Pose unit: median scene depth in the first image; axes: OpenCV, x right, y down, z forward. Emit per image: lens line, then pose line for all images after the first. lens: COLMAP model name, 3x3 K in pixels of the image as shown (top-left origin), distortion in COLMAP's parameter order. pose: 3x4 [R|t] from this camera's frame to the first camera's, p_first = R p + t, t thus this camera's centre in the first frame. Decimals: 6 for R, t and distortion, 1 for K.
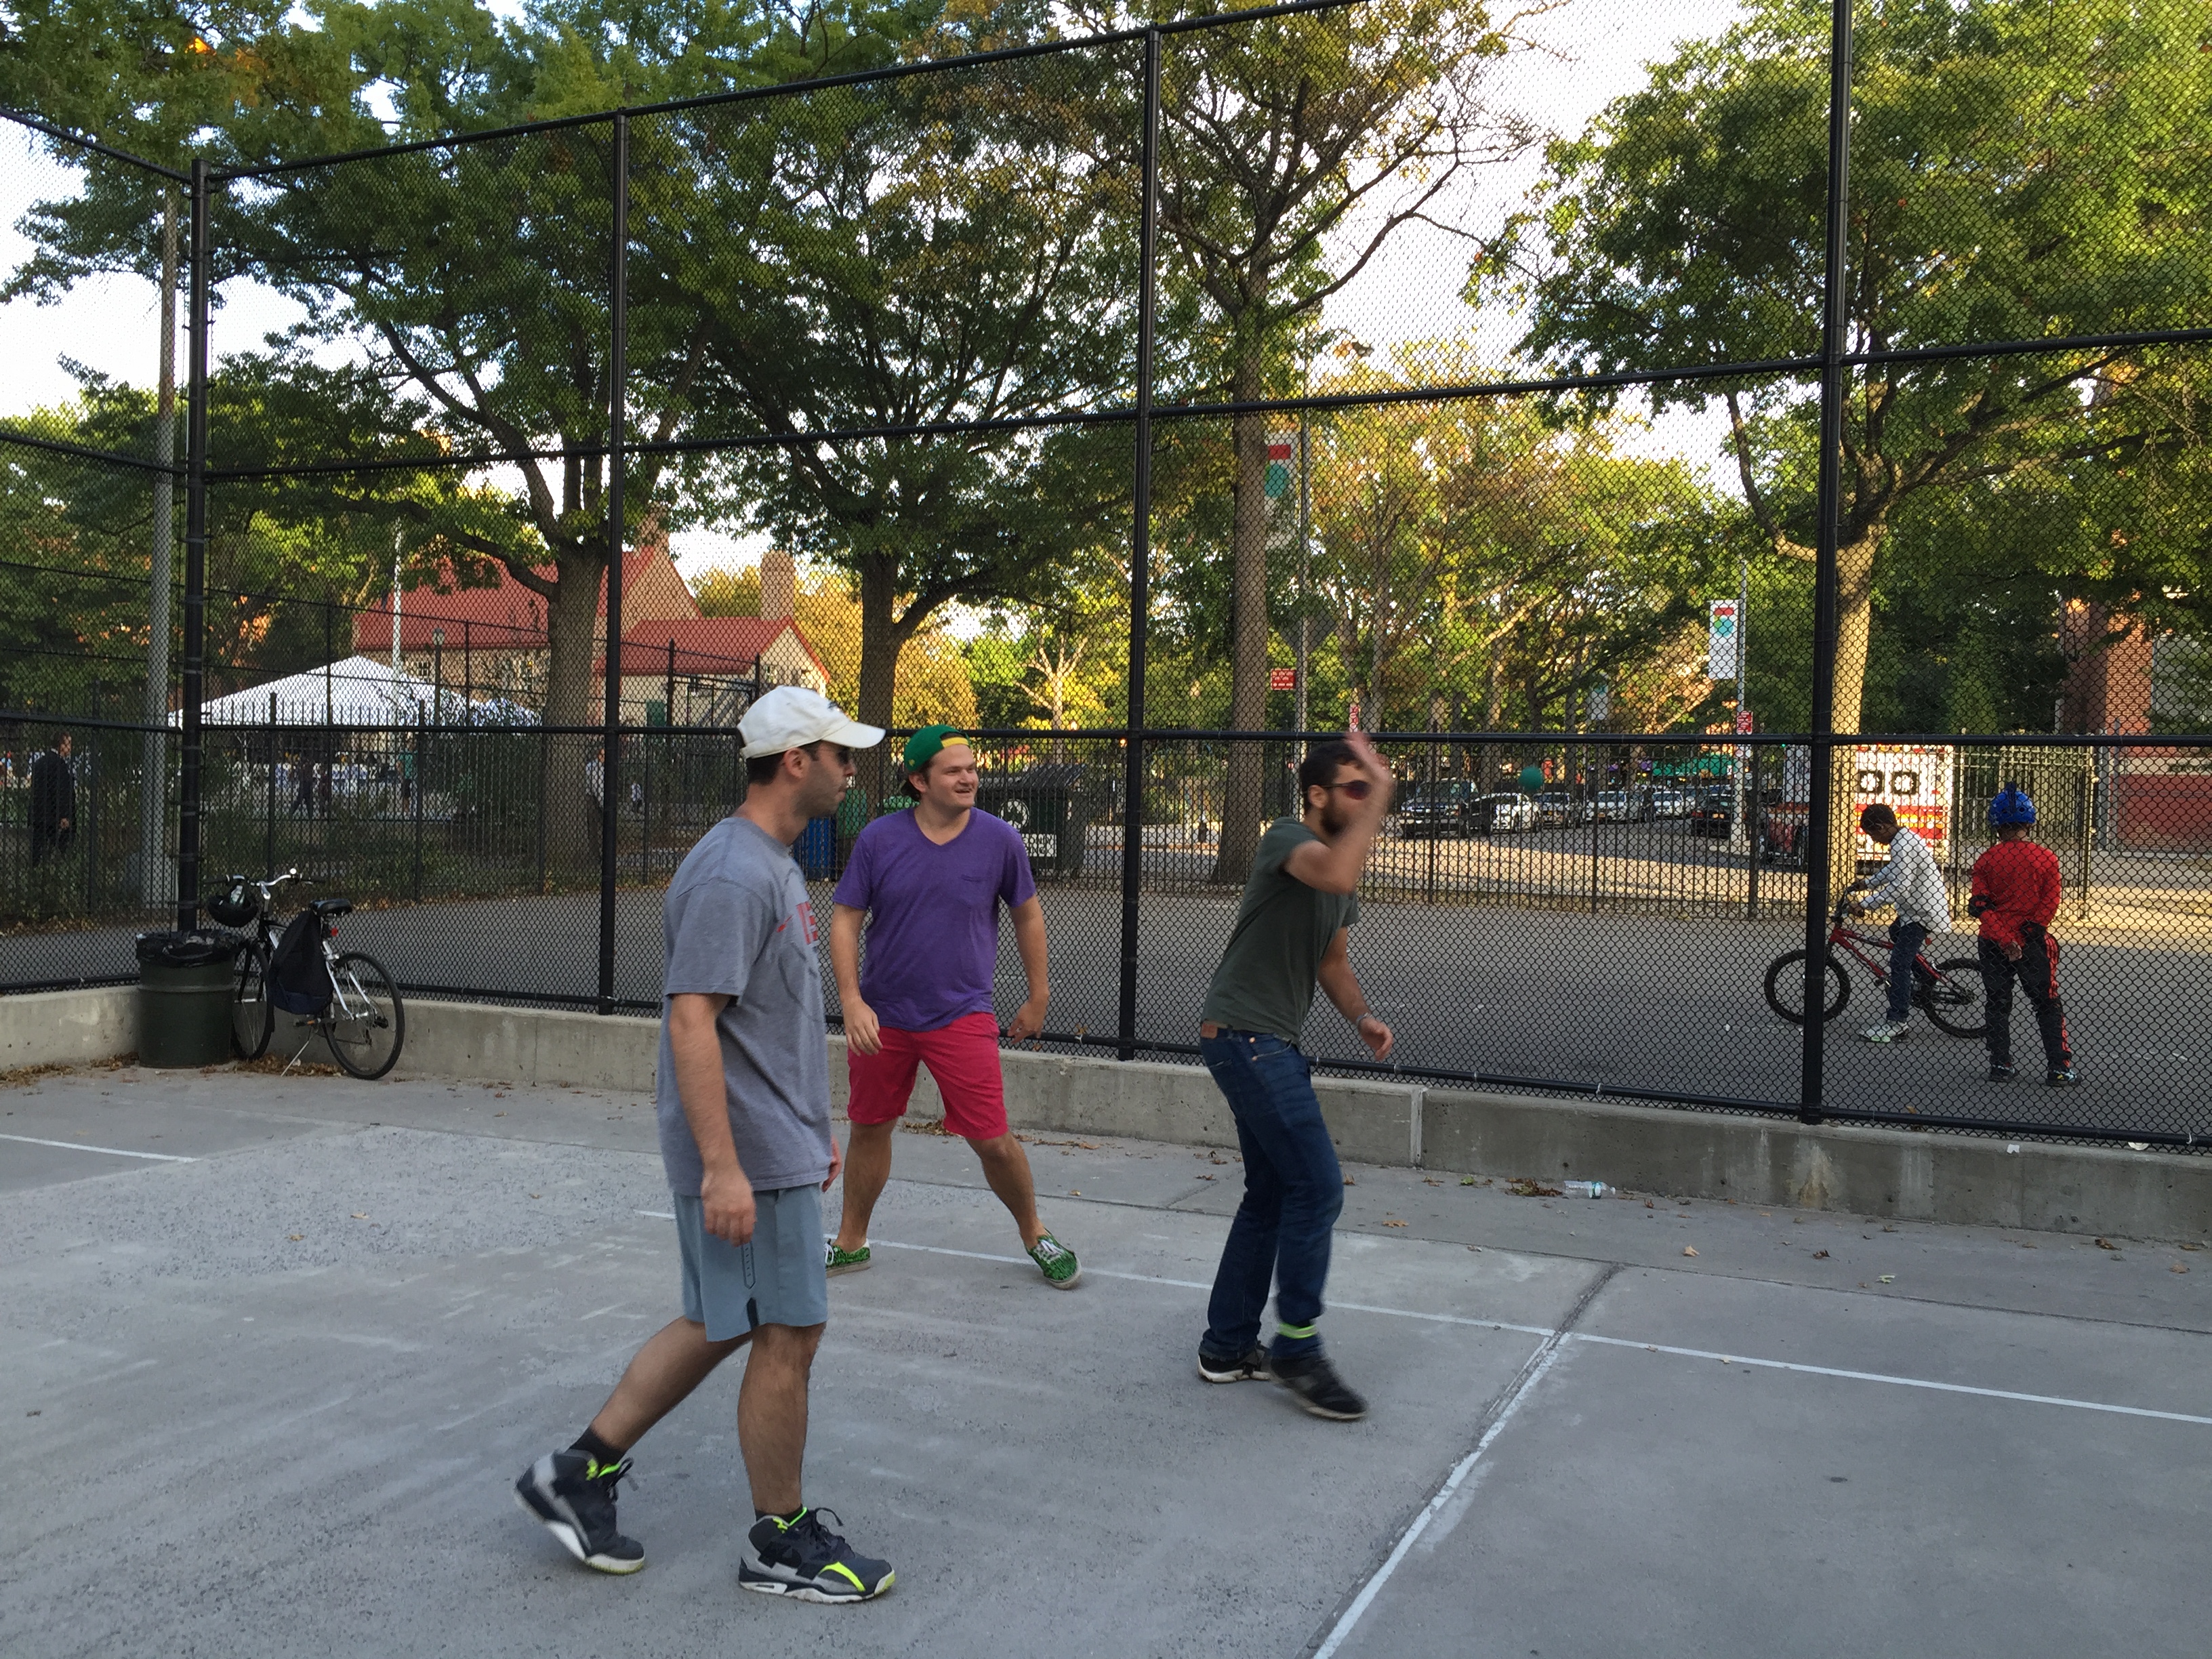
lens RADIAL K [[1883.4, 0, 1118.7], [0, 1883.4, 864.3], [0, 0, 1]] dist [0.080475, -0.105774]
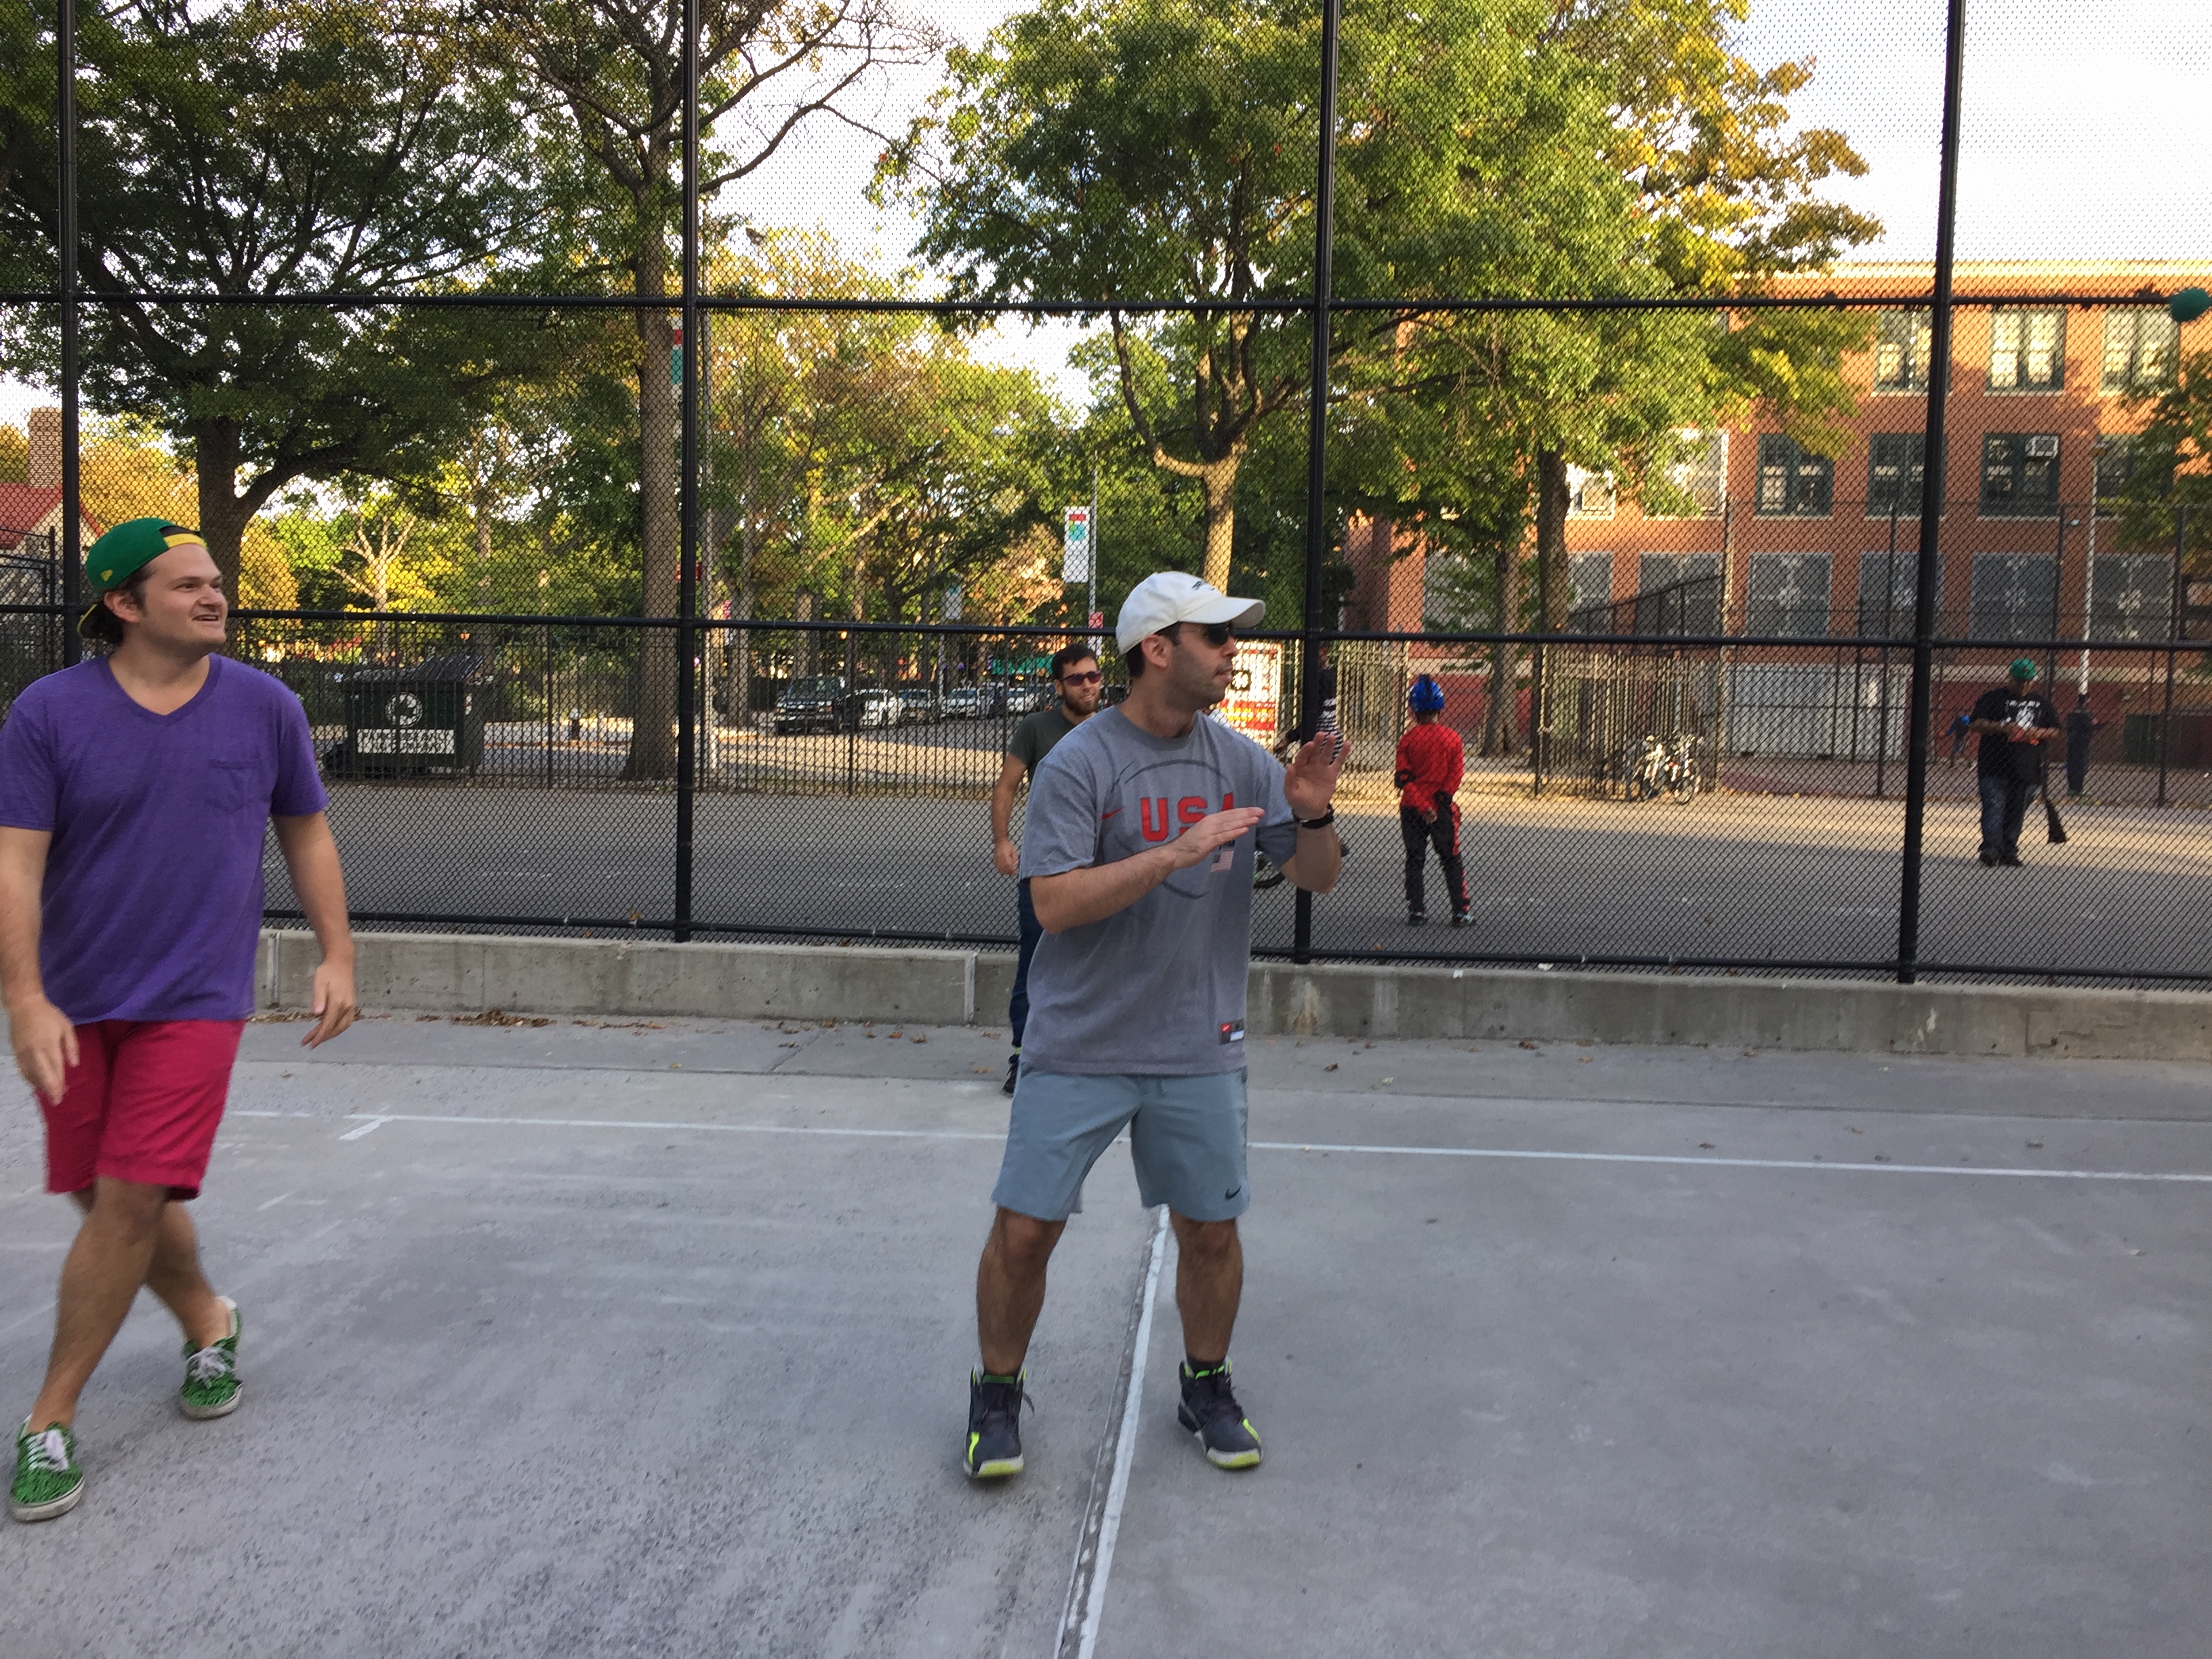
lens RADIAL K [[1883.4, 0, 1103.2], [0, 1883.4, 899.3], [0, 0, 1]] dist [0.080475, -0.105774]
pose [[0.938881, -0.038265, 0.342108, -0.132824], [0.013451, 0.997122, 0.074614, 0.006110], [-0.343978, -0.065452, 0.936694, -0.046914]]
